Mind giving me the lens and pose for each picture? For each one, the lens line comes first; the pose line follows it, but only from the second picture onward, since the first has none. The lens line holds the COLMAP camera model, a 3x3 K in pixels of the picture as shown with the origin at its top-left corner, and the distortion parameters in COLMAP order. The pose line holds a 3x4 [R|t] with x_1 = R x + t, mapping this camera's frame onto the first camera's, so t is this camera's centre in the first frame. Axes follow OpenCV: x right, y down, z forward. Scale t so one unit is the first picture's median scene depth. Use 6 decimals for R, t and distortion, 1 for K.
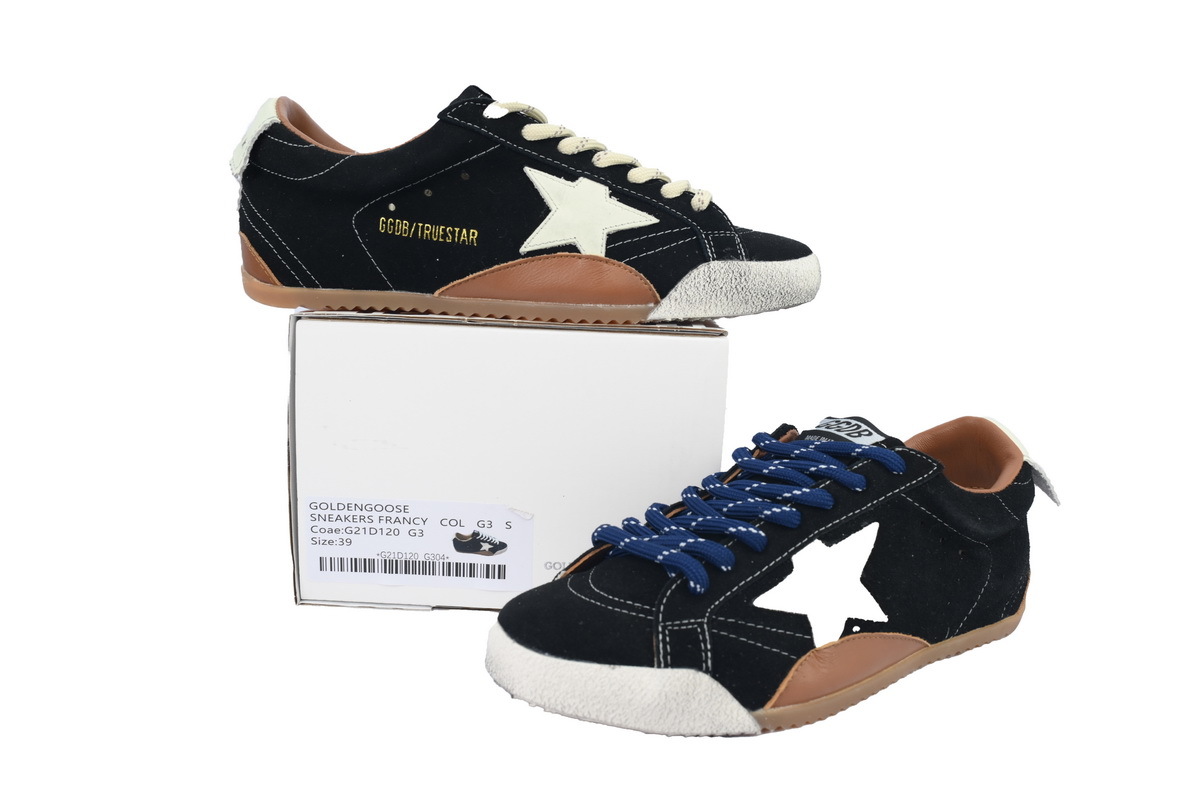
lens RADIAL K [[962.4, 0, 600.0], [0, 962.4, 400.0], [0, 0, 1]] dist [0.073679, -0.001083]
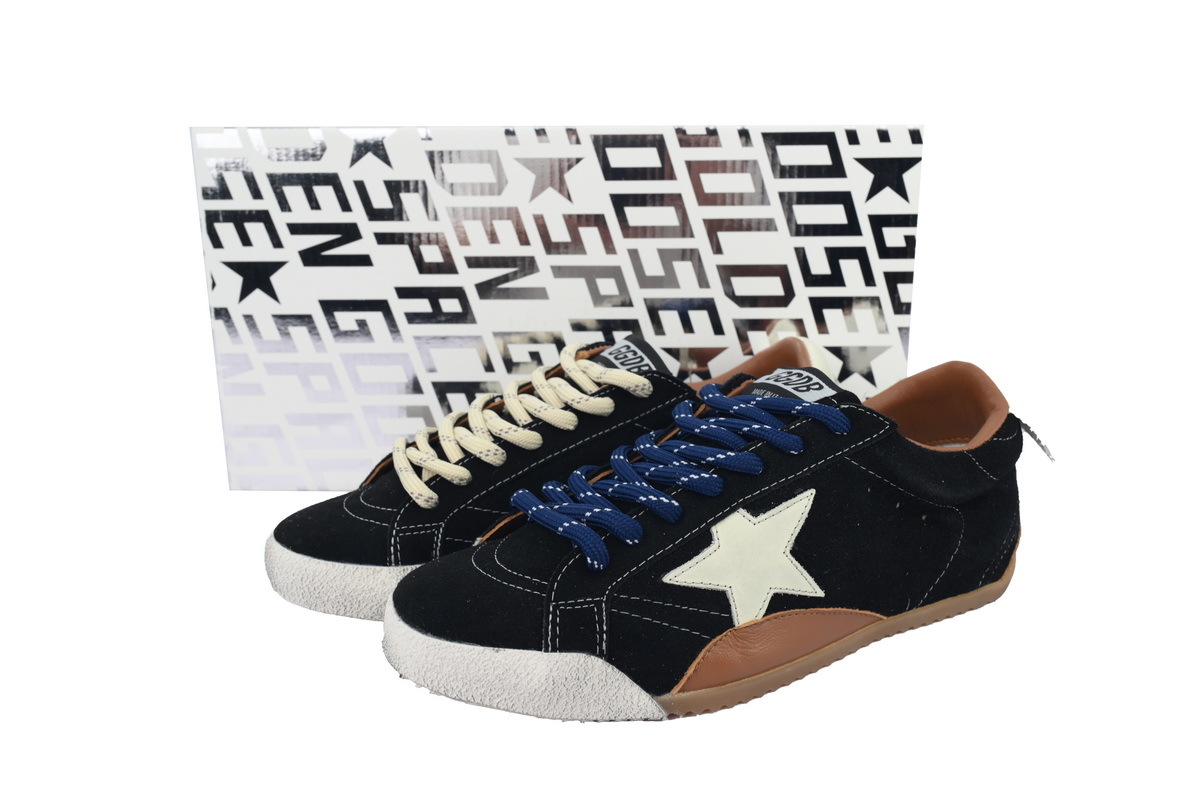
lens RADIAL K [[962.4, 0, 600.0], [0, 962.4, 400.0], [0, 0, 1]] dist [0.073679, -0.001083]
pose [[0.995472, -0.003518, -0.094989, 0.179600], [0.011157, 0.996732, 0.080006, -0.030862], [0.094397, -0.080703, 0.992258, 0.100368]]
